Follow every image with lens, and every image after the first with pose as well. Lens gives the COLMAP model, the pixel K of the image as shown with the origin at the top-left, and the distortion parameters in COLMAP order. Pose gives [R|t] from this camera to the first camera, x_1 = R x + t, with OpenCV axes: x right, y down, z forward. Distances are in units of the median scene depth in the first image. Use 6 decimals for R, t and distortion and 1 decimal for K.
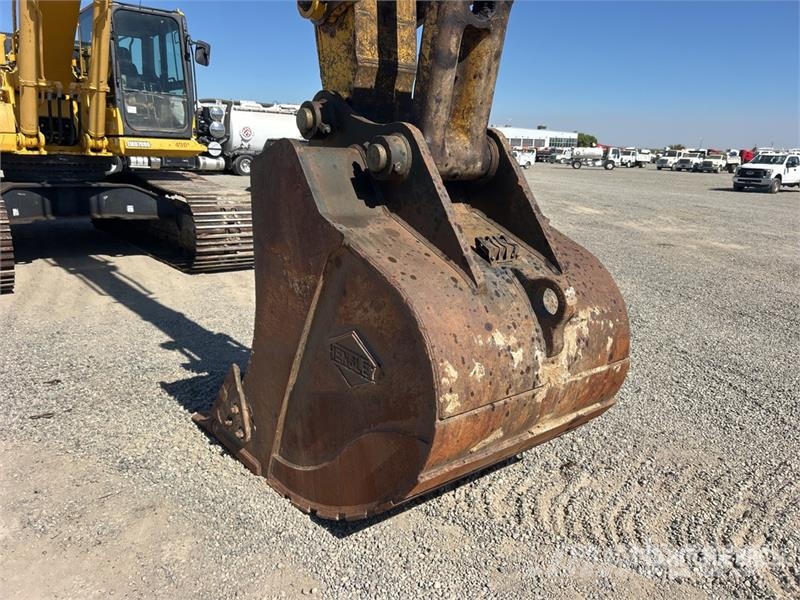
lens RADIAL K [[606.9, 0, 401.6], [0, 606.9, 301.2], [0, 0, 1]] dist [0.033888, -0.035882]
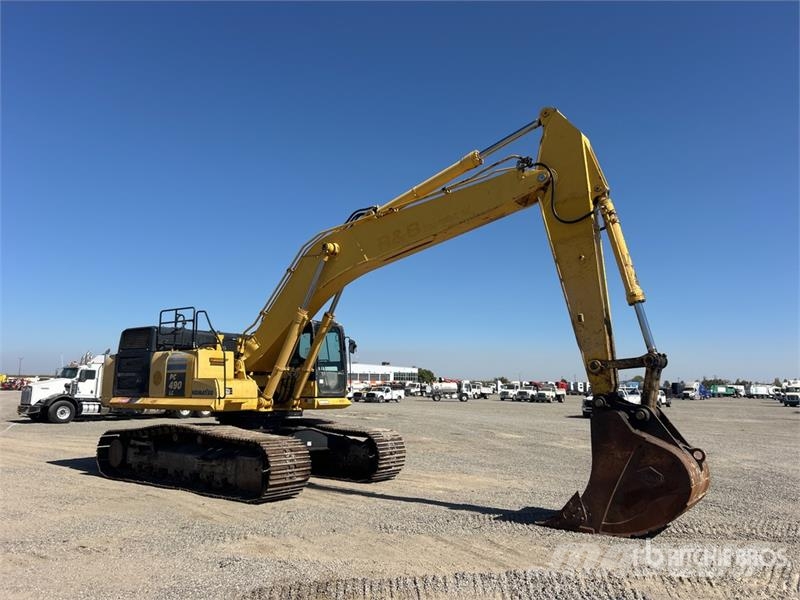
lens RADIAL K [[602.8, 0, 401.6], [0, 602.8, 302.4], [0, 0, 1]] dist [0.062259, -0.069626]
pose [[0.966770, 0.016355, 0.255123, -0.651698], [0.078828, 0.930254, -0.358348, 0.086803], [-0.243190, 0.366551, 0.898053, -0.585572]]
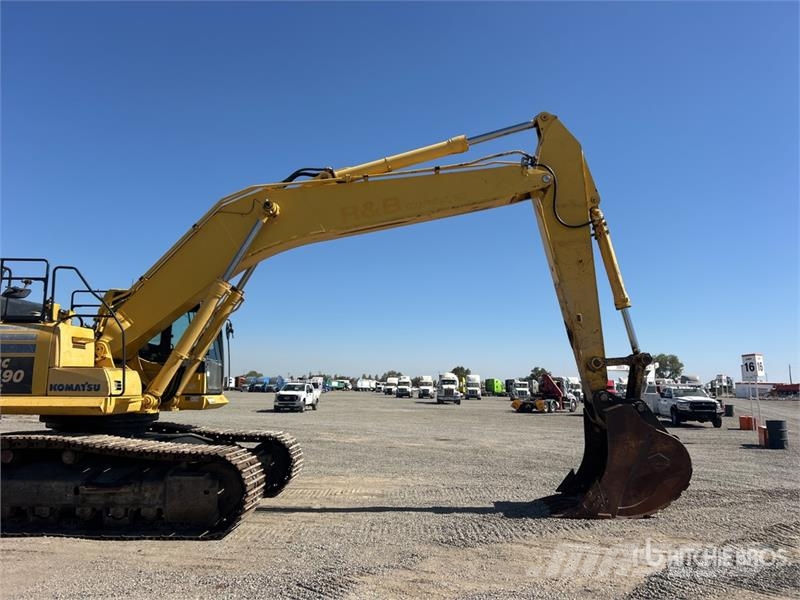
lens RADIAL K [[602.8, 0, 408.0], [0, 602.8, 302.6], [0, 0, 1]] dist [0.062259, -0.069626]
pose [[0.632308, 0.087146, 0.769800, -1.174080], [0.189981, 0.945870, -0.263128, -0.039875], [-0.751062, 0.312625, 0.581526, -0.103099]]
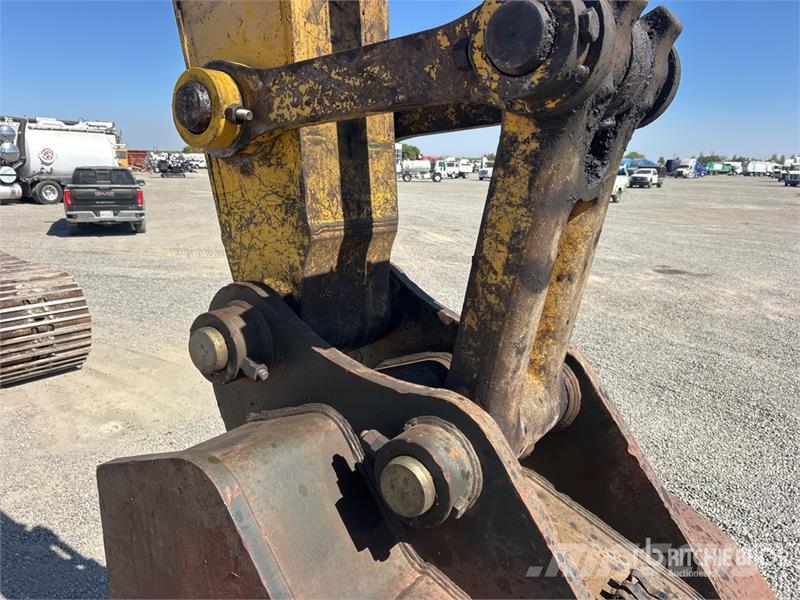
lens RADIAL K [[606.9, 0, 396.6], [0, 606.9, 304.1], [0, 0, 1]] dist [0.033888, -0.035882]
pose [[0.964712, -0.074903, 0.252430, -0.044872], [0.077734, 0.996973, -0.001247, -0.108079], [-0.251572, 0.020825, 0.967614, 0.160803]]
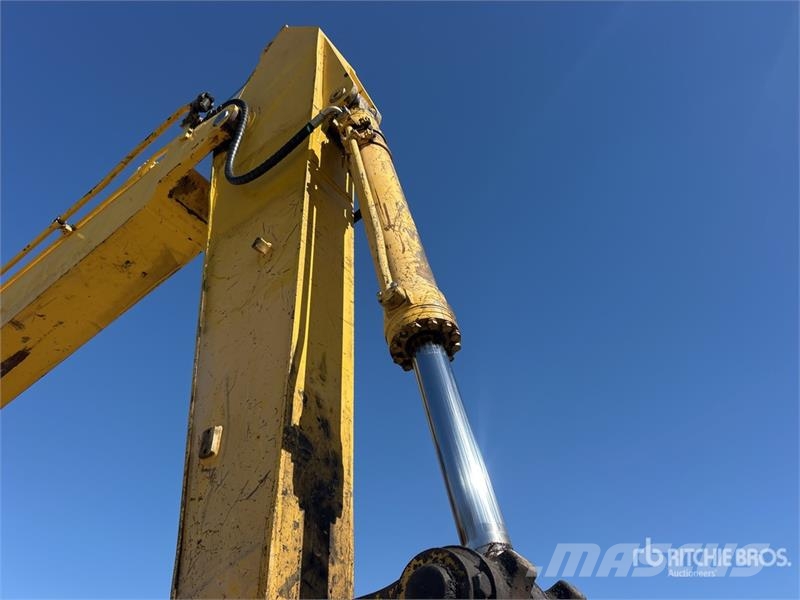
lens RADIAL K [[602.8, 0, 400.7], [0, 602.8, 300.7], [0, 0, 1]] dist [0.062259, -0.069626]
pose [[0.965331, 0.154645, 0.210287, -0.038819], [0.078595, 0.596025, -0.799110, -0.079914], [-0.248915, 0.787933, 0.563207, 0.125489]]
